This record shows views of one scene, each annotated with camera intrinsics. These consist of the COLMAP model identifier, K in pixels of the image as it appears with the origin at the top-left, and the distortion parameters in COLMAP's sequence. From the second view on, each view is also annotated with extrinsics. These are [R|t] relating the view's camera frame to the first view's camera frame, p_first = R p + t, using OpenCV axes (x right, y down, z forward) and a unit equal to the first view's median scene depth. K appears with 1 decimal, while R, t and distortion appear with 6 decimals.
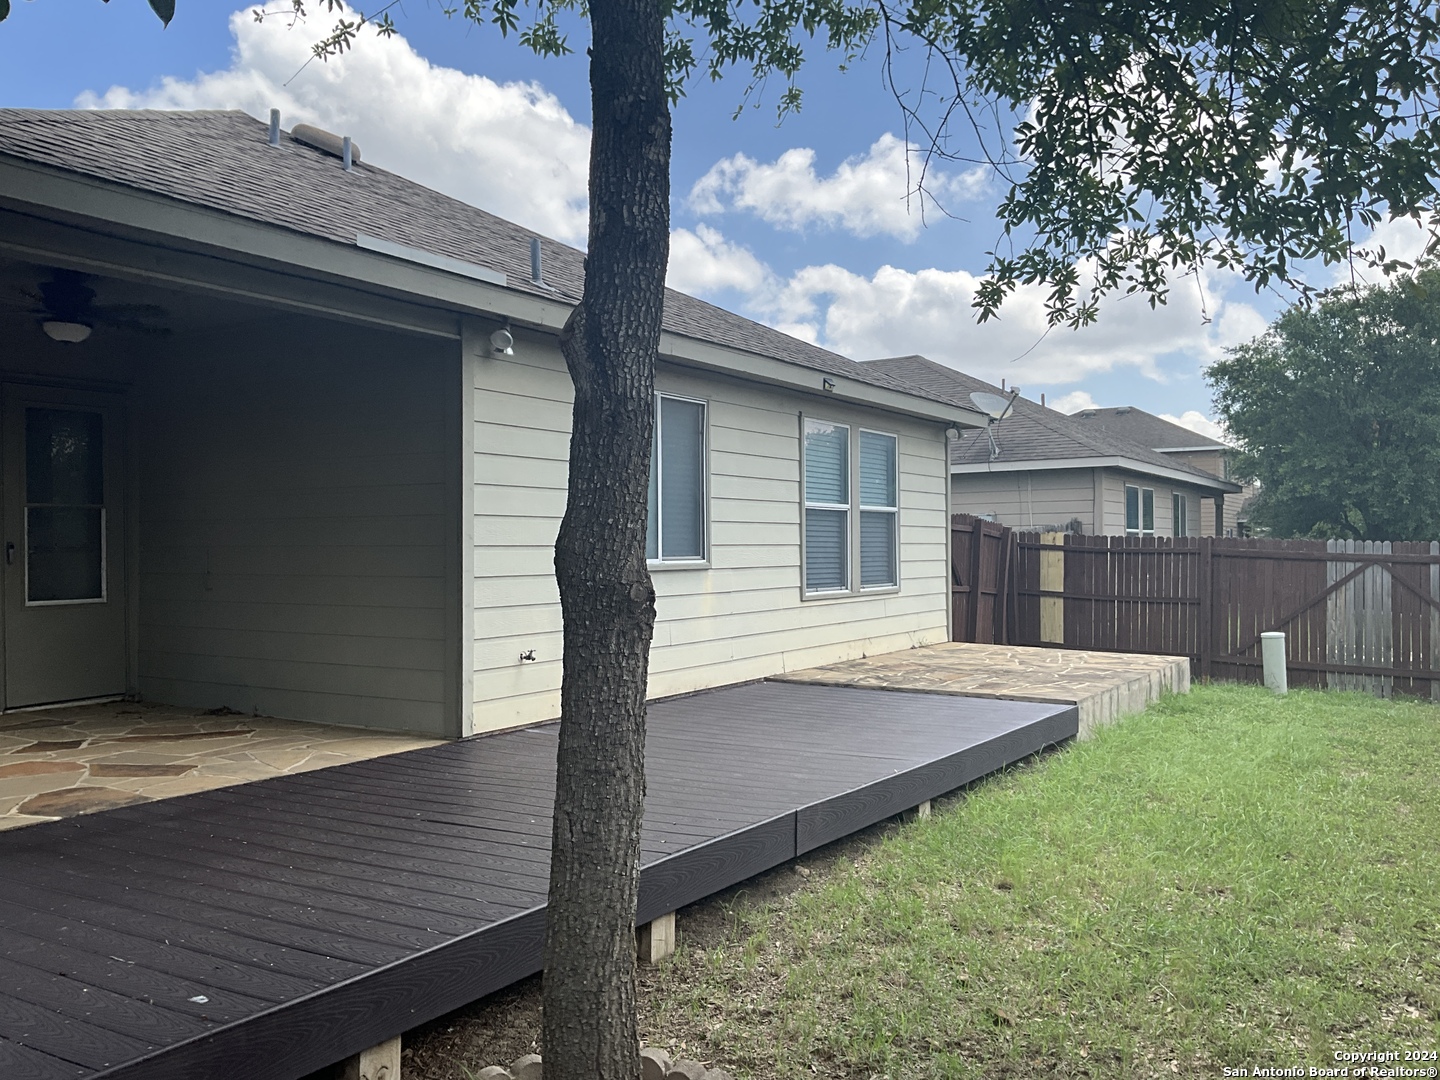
lens RADIAL K [[1192.5, 0, 727.5], [0, 1192.5, 531.9], [0, 0, 1]] dist [0.059272, -0.114960]
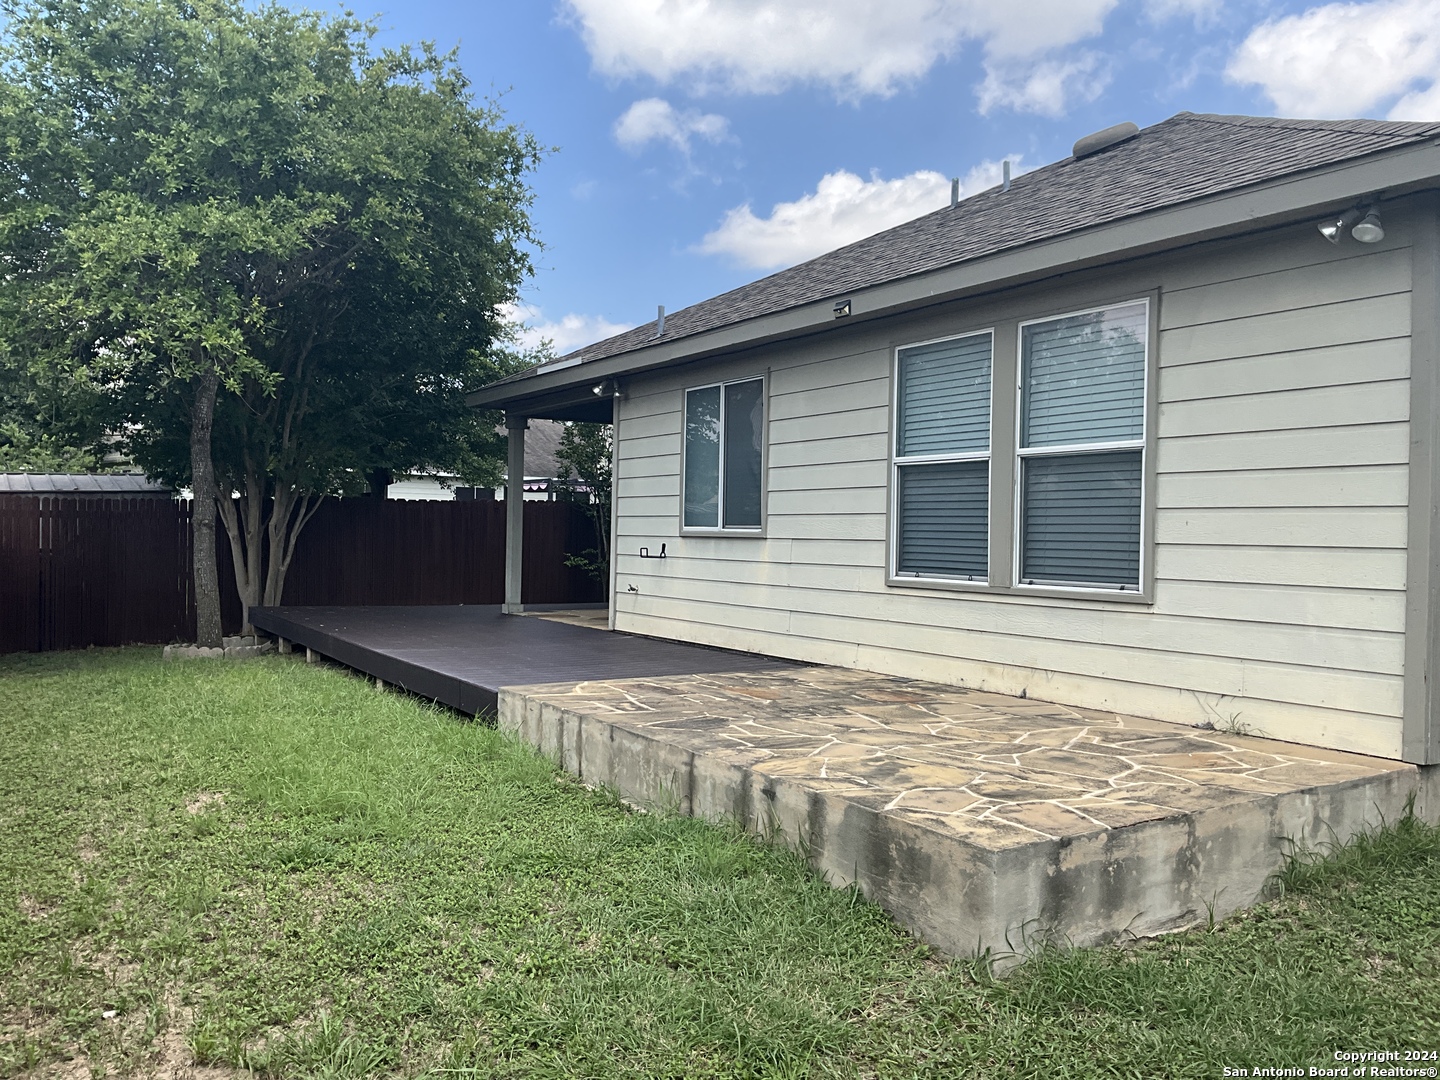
lens RADIAL K [[1192.5, 0, 720.4], [0, 1192.5, 542.2], [0, 0, 1]] dist [0.059272, -0.114960]
pose [[-0.448523, 0.002380, -0.893768, 0.677645], [-0.004380, 0.999979, 0.004861, 0.021968], [0.893761, 0.006095, -0.448503, 1.052662]]
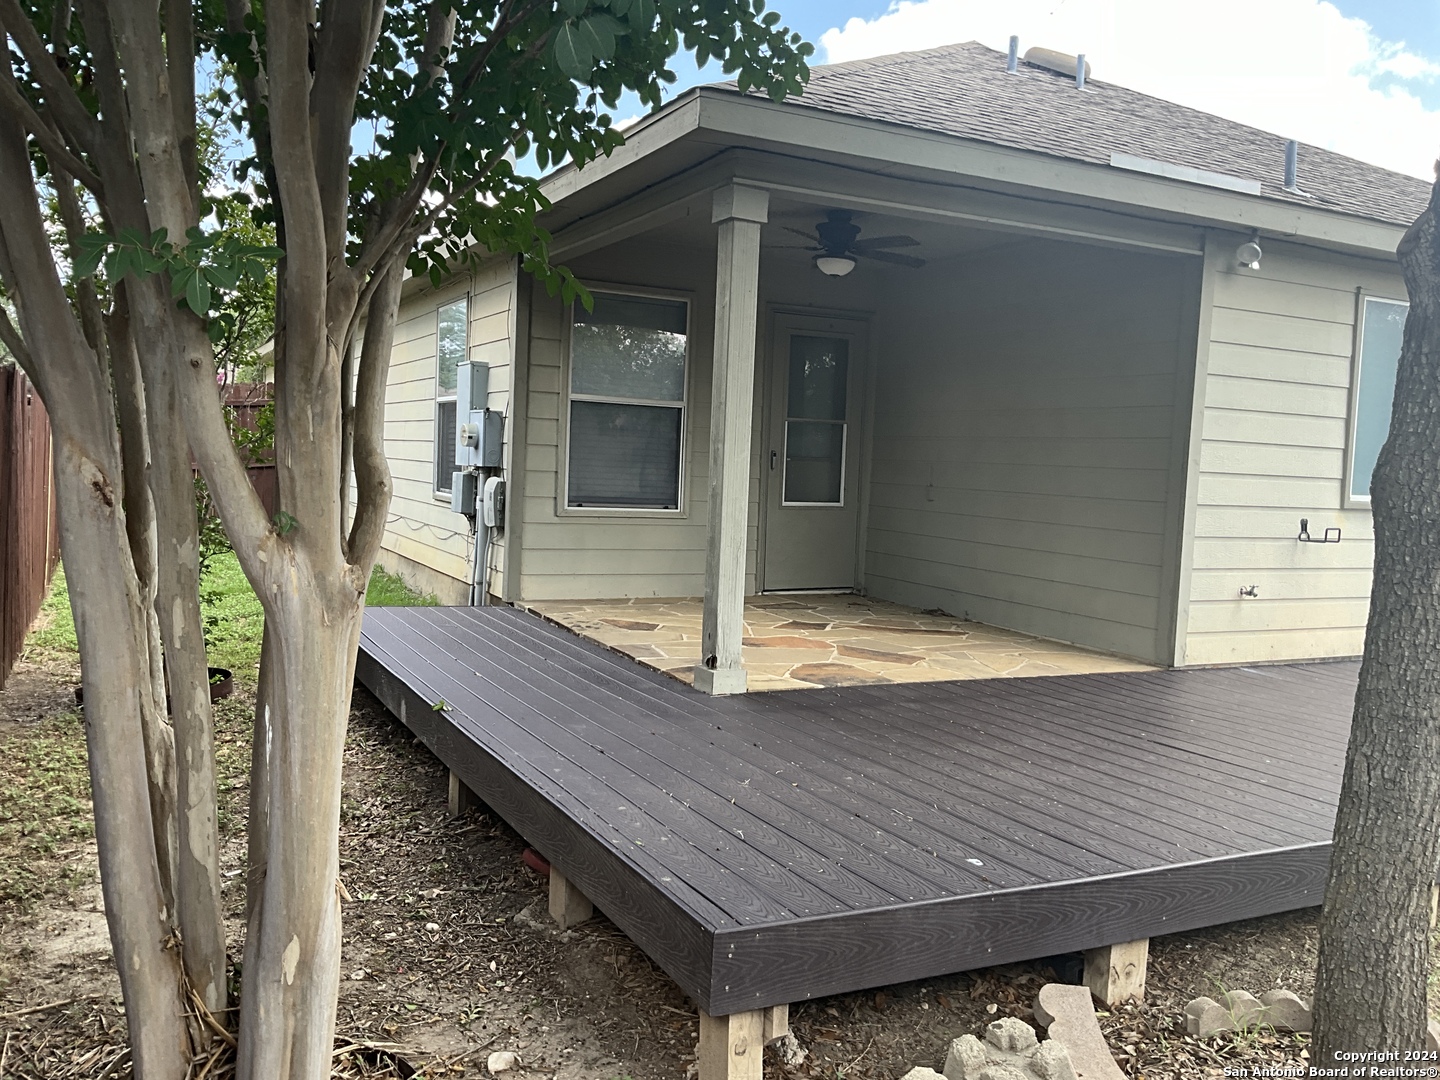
lens RADIAL K [[1192.5, 0, 715.3], [0, 1192.5, 537.8], [0, 0, 1]] dist [0.059272, -0.114960]
pose [[0.851747, 0.077392, -0.518206, -0.060450], [-0.041788, 0.995914, 0.080052, 0.005075], [0.522284, -0.046530, 0.851501, -0.047691]]
